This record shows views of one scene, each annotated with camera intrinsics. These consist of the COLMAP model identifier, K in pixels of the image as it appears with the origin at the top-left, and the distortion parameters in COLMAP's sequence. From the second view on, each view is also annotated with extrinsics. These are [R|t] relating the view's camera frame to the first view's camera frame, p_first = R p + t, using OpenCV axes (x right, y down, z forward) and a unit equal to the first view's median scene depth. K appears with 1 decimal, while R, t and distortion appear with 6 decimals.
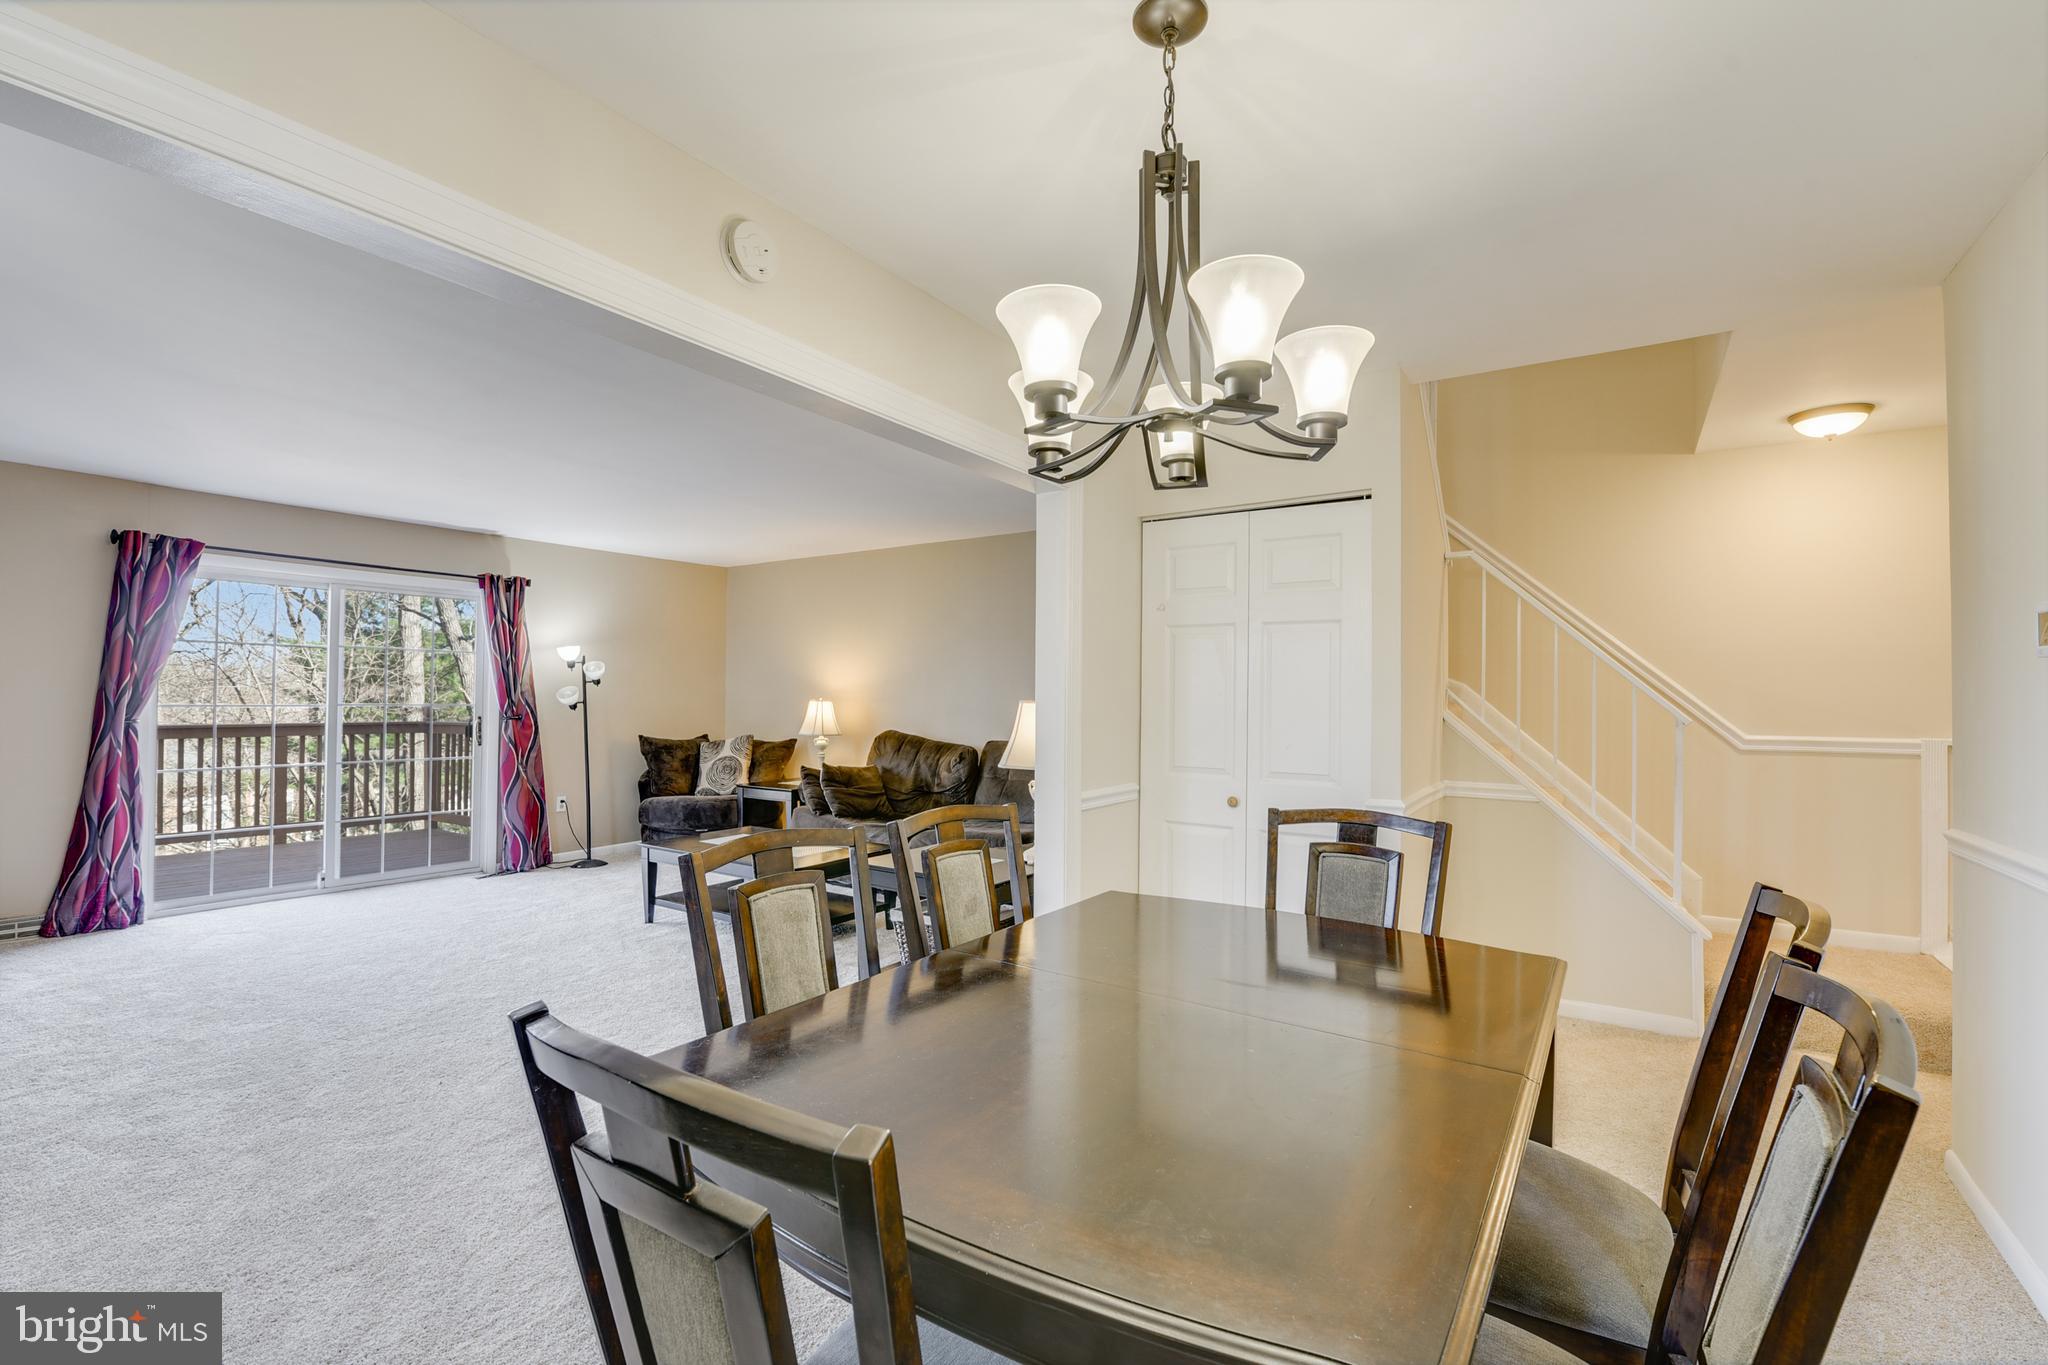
lens RADIAL K [[915.8, 0, 1024.0], [0, 915.8, 682.5], [0, 0, 1]] dist [-0.021385, 0.000417]
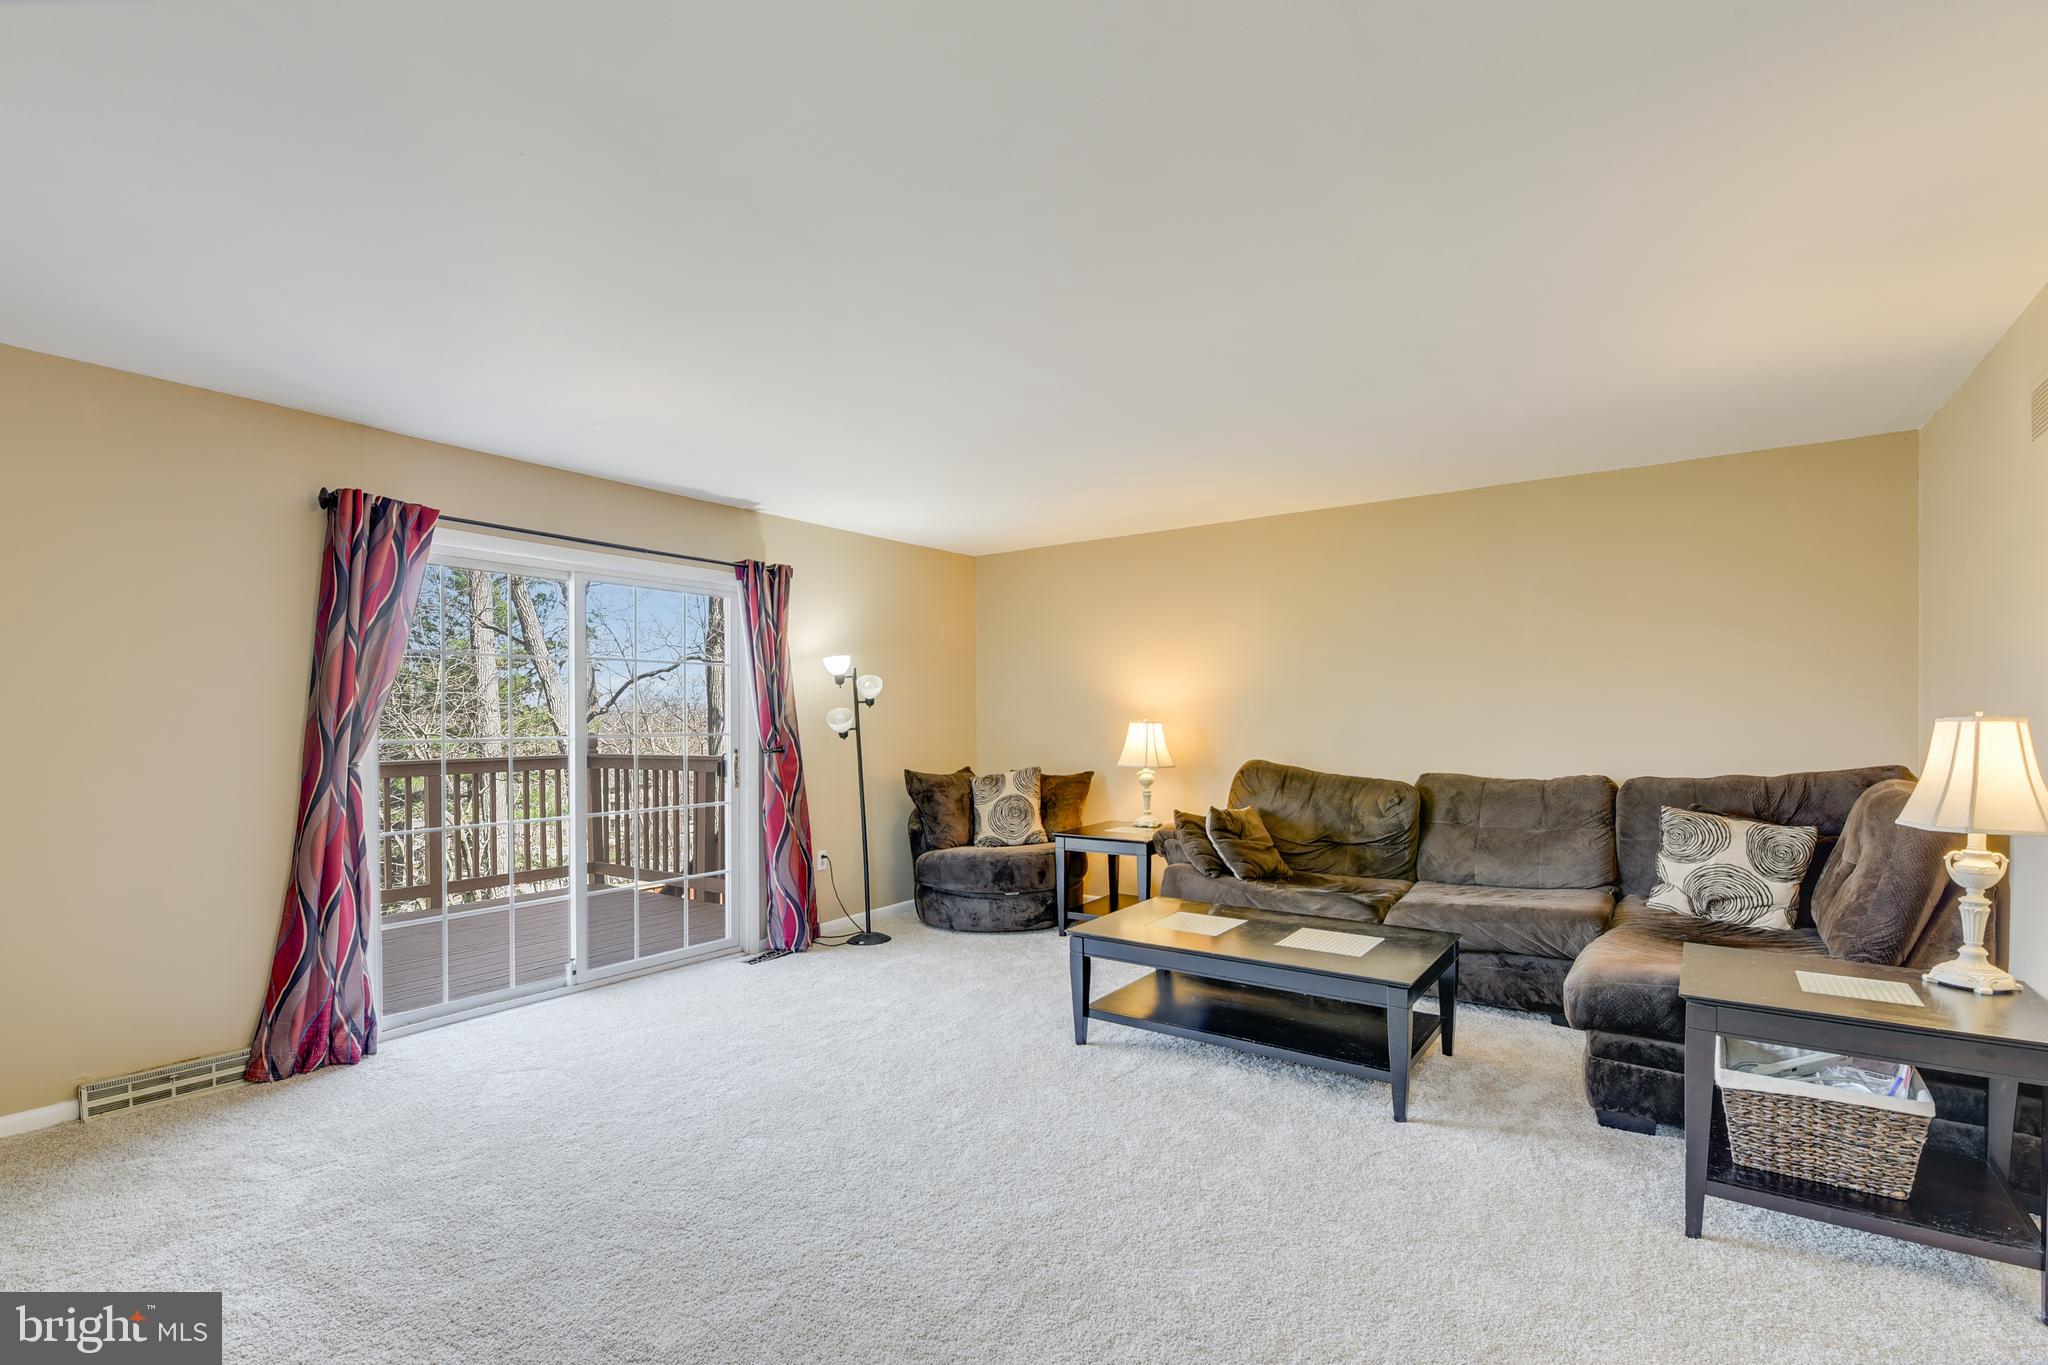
lens RADIAL K [[975.1, 0, 1021.4], [0, 975.1, 726.8], [0, 0, 1]] dist [0.000120, -0.000179]
pose [[0.998708, -0.013210, -0.049060, -0.320575], [0.014563, 0.999521, 0.027316, -0.000390], [0.048676, -0.027995, 0.998422, 0.196321]]
